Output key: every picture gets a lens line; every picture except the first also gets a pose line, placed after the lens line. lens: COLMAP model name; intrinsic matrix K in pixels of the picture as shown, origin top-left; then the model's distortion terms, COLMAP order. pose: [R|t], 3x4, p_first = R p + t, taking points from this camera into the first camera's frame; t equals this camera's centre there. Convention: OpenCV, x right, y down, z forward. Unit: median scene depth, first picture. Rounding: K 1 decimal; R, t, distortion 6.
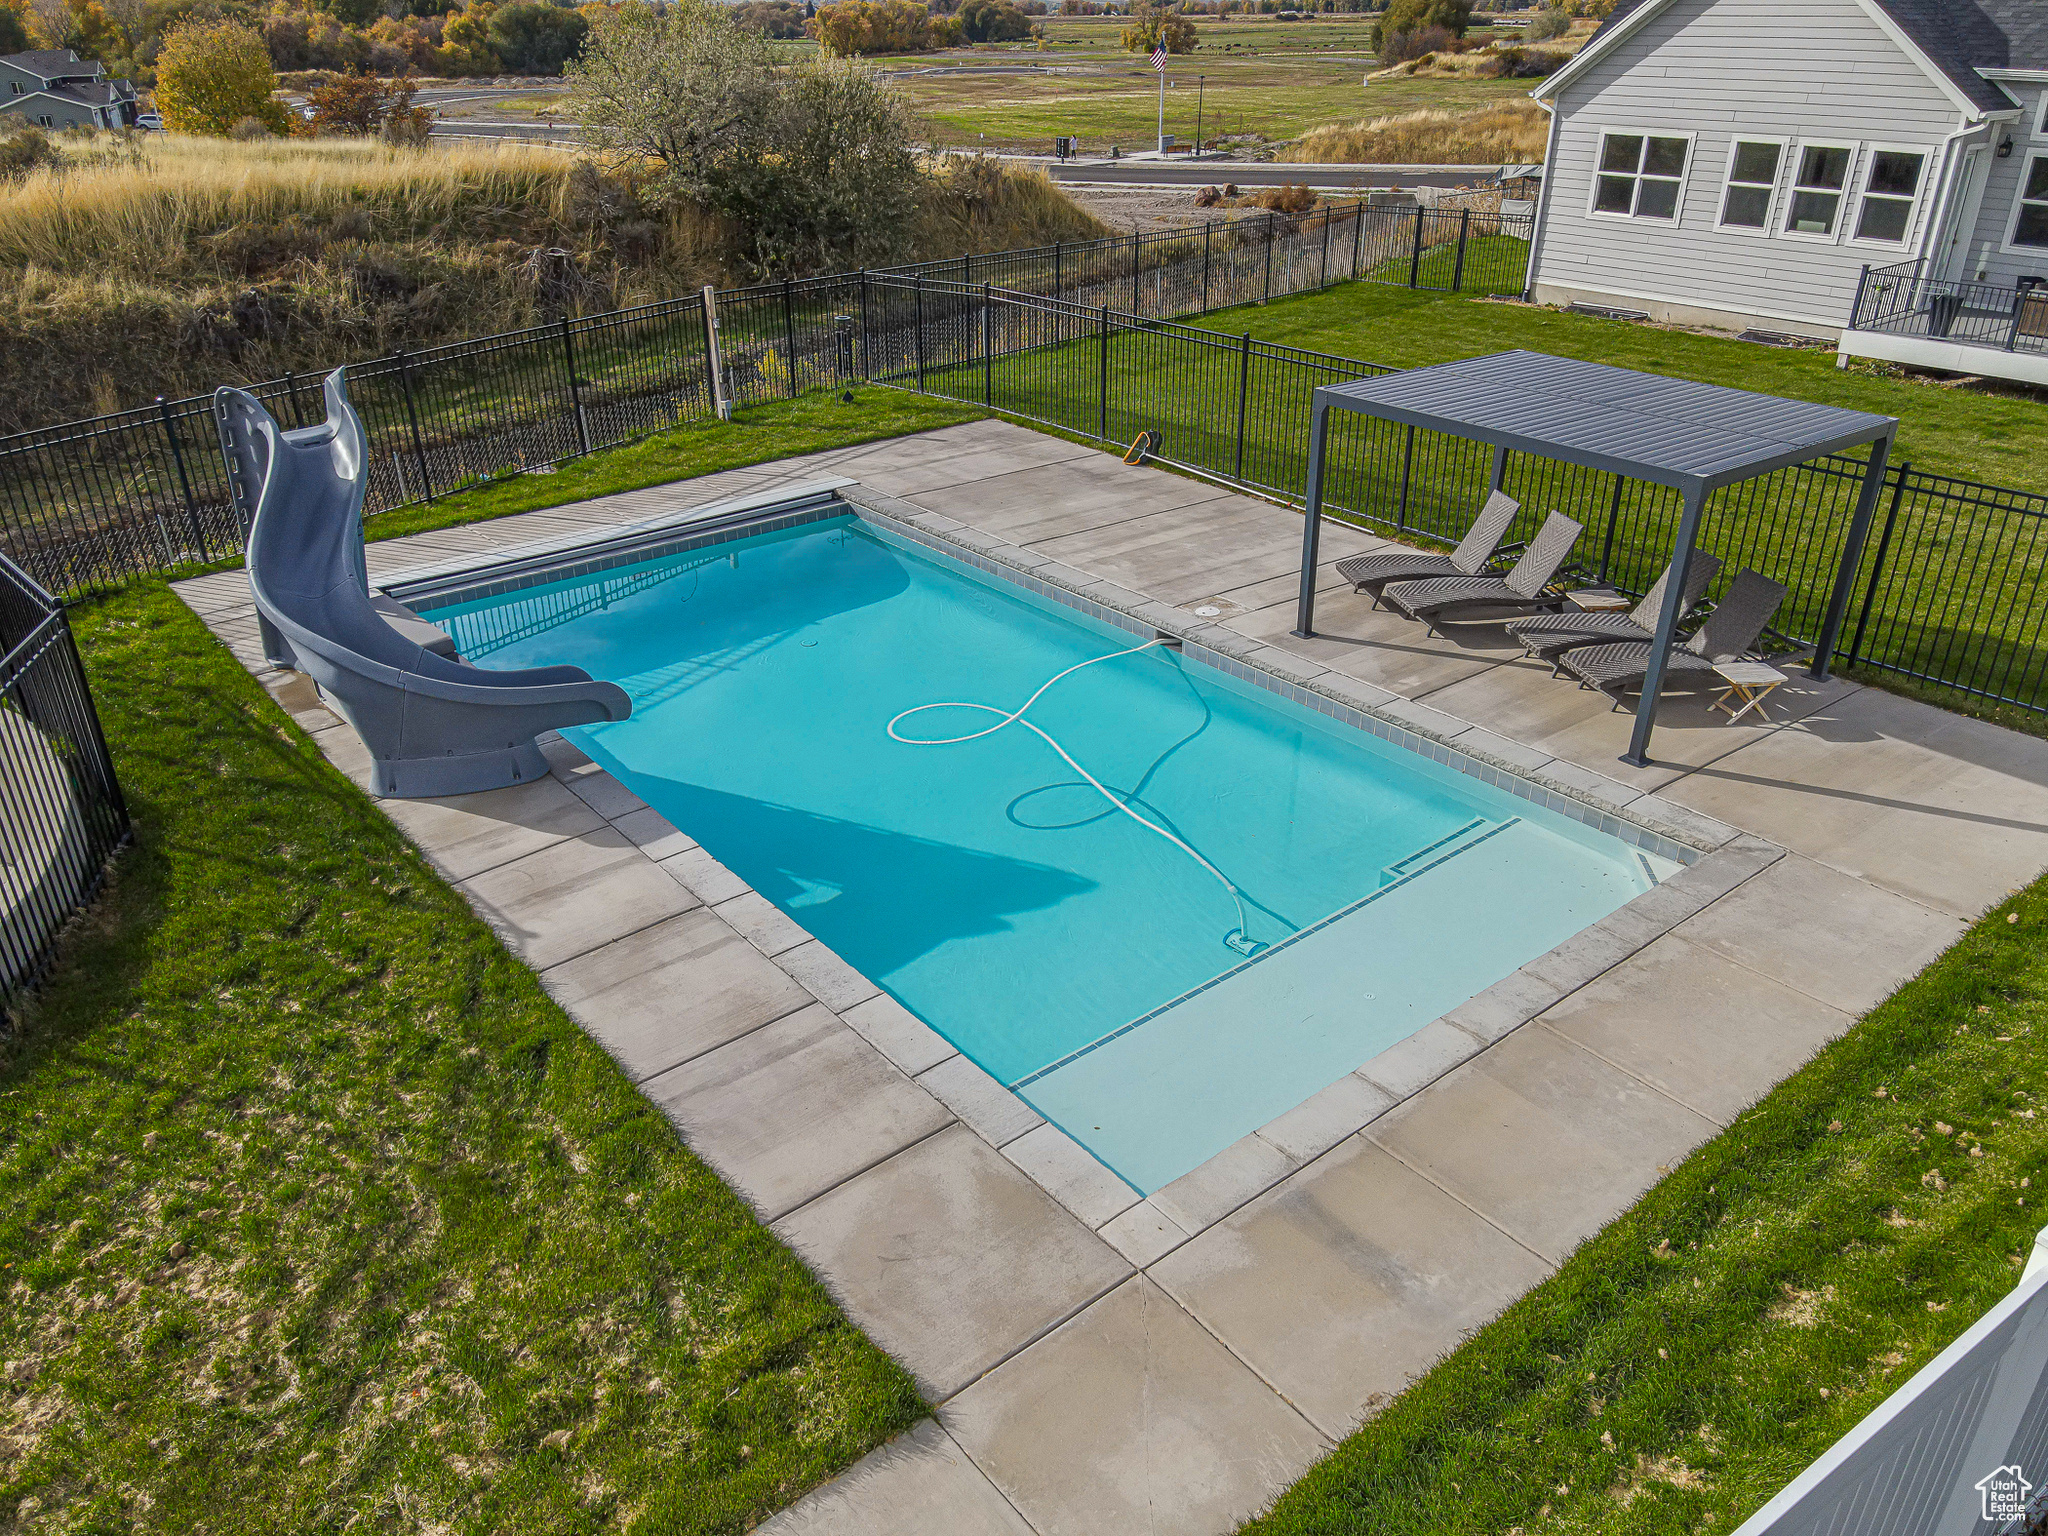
lens RADIAL K [[1506.8, 0, 1028.7], [0, 1506.8, 778.6], [0, 0, 1]] dist [0.006620, 0.019710]
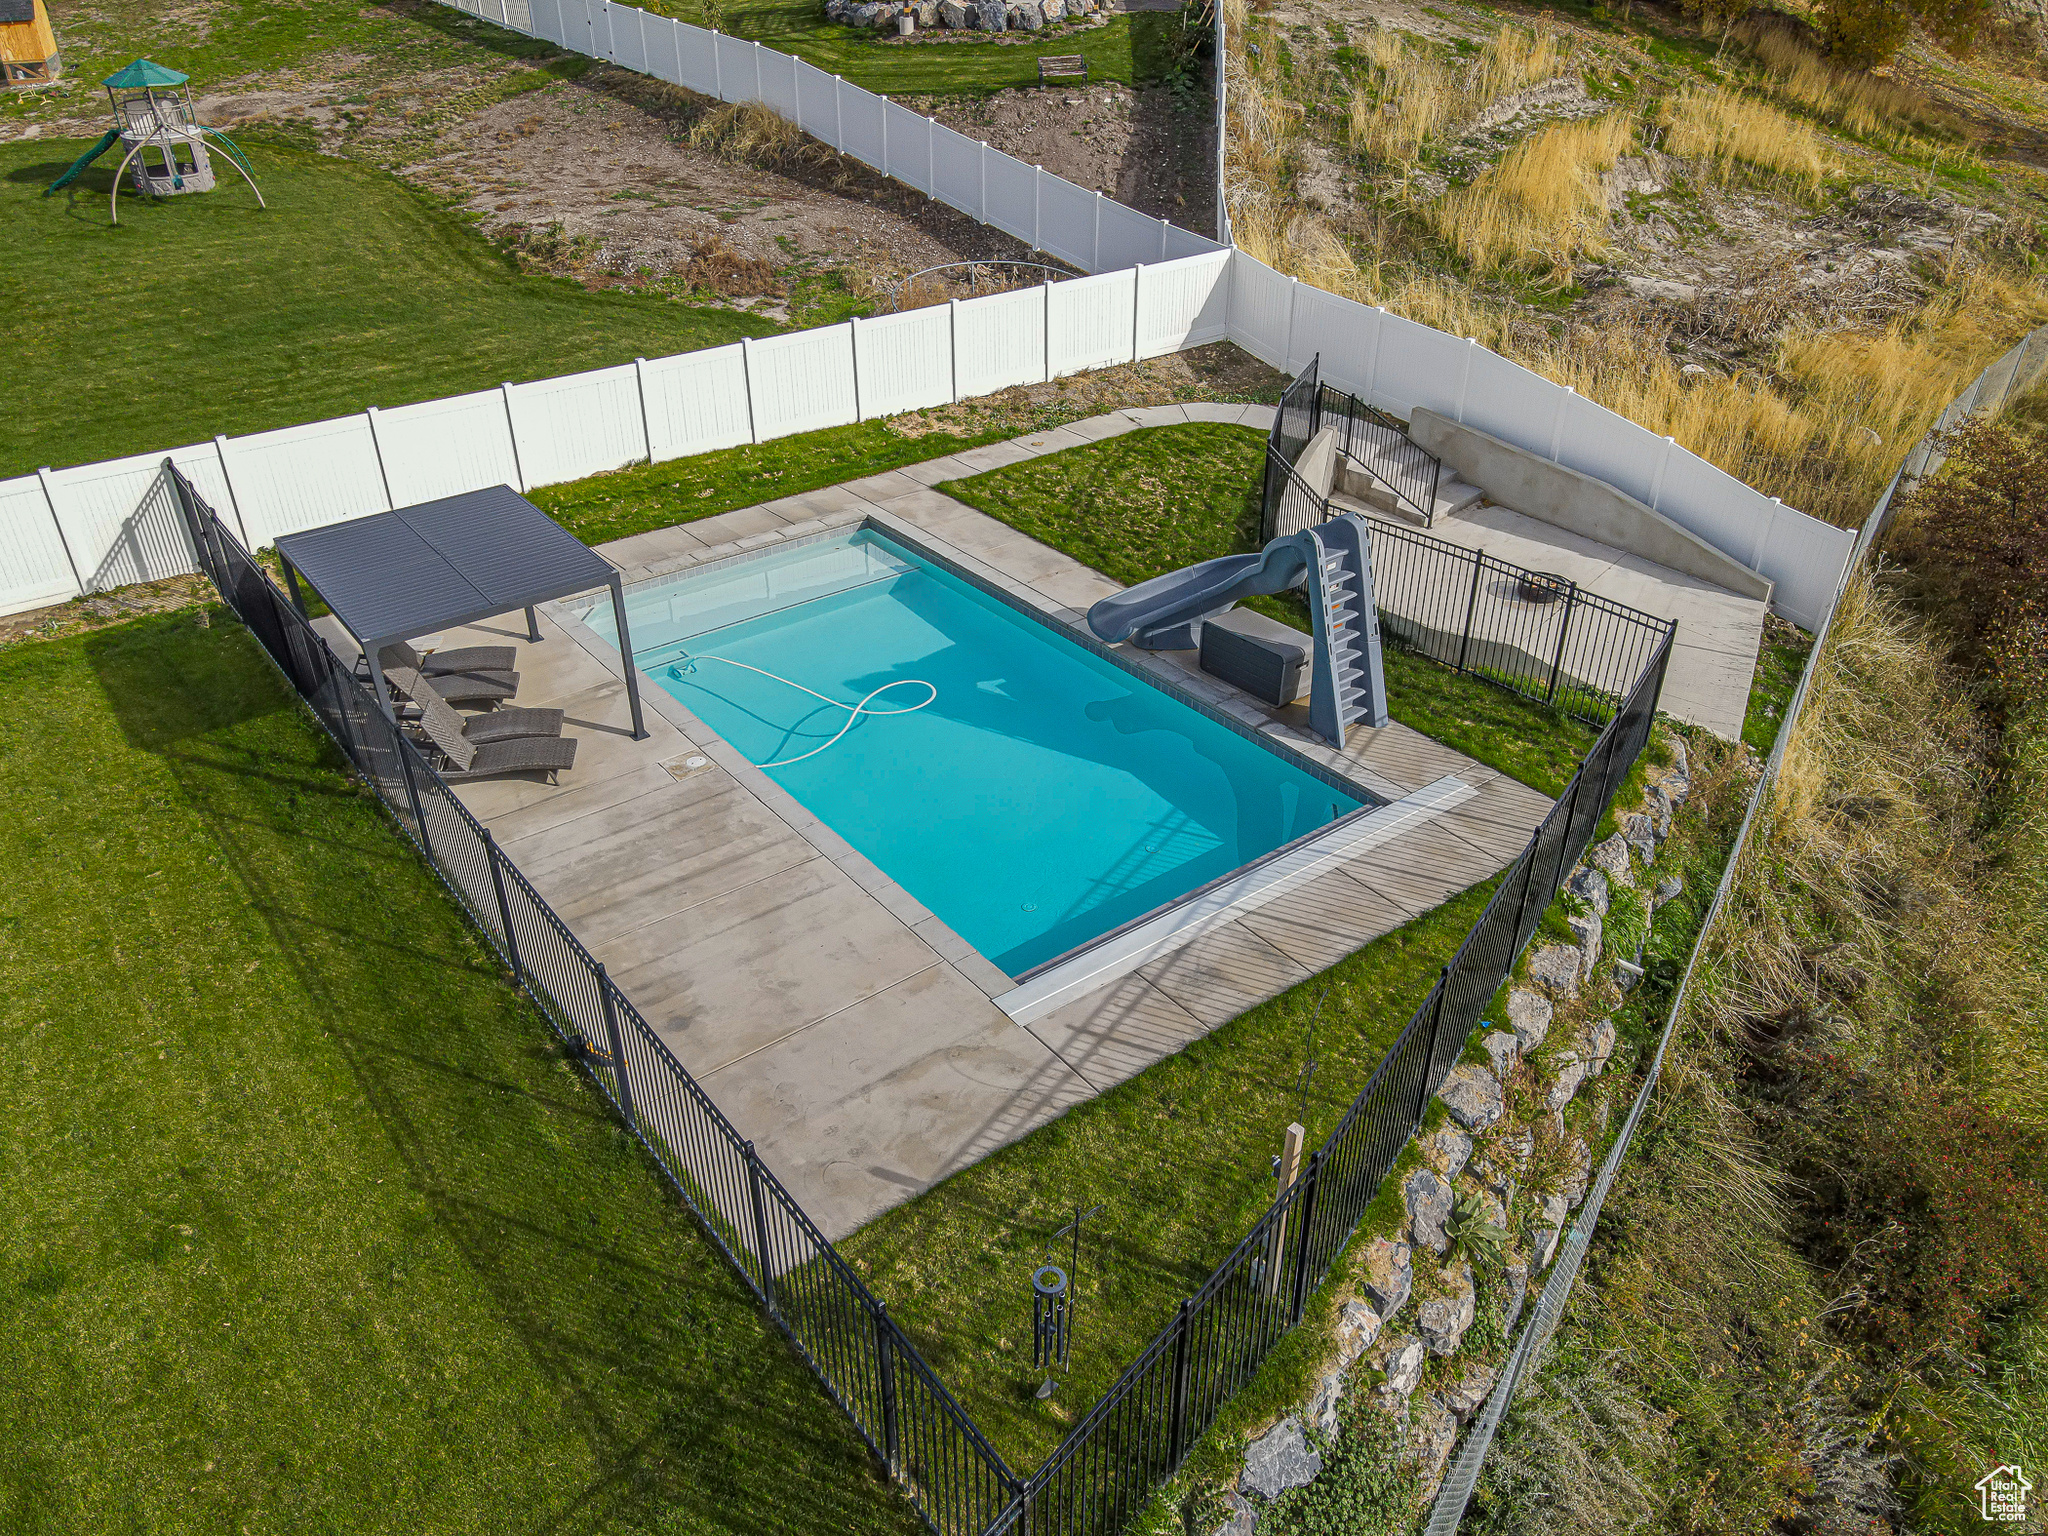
lens RADIAL K [[1506.8, 0, 1030.5], [0, 1506.8, 766.6], [0, 0, 1]] dist [0.006620, 0.019710]
pose [[-0.999672, -0.011652, 0.022815, -0.151104], [0.013362, 0.522675, 0.852427, -0.937804], [-0.021857, 0.852452, -0.522348, 1.316807]]
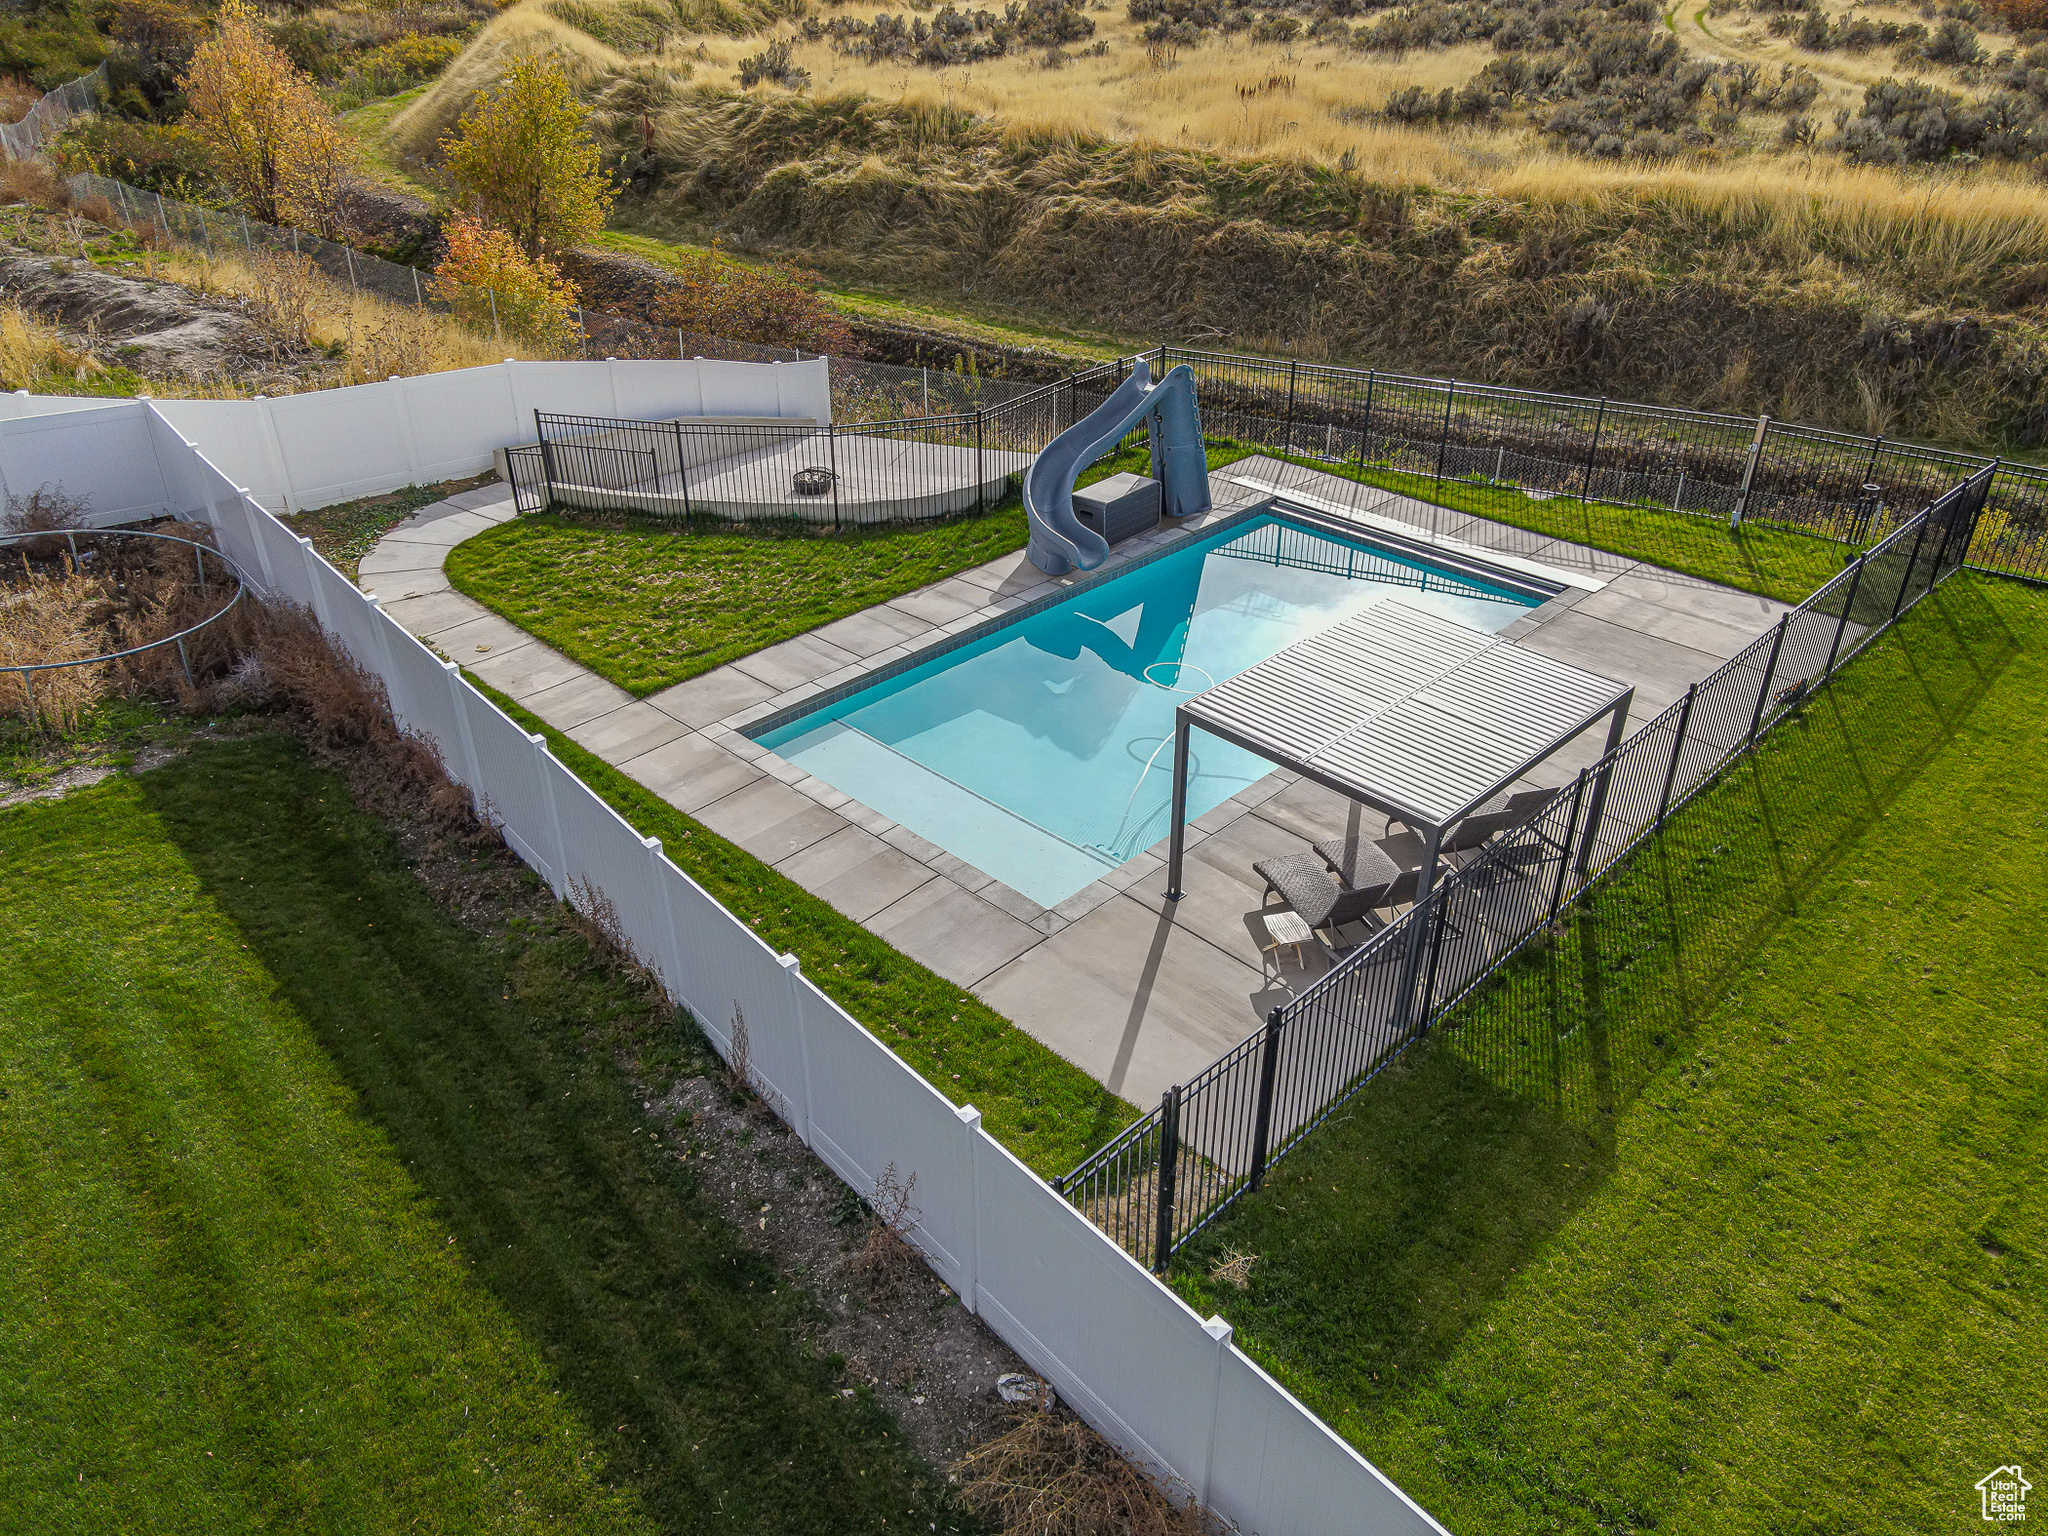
lens RADIAL K [[1506.8, 0, 1024.0], [0, 1506.8, 773.9], [0, 0, 1]] dist [0.006620, 0.019710]
pose [[0.106073, 0.513091, -0.851755, 0.945477], [-0.448620, 0.789147, 0.419508, -0.384652], [0.887405, 0.337616, 0.313890, 0.268585]]
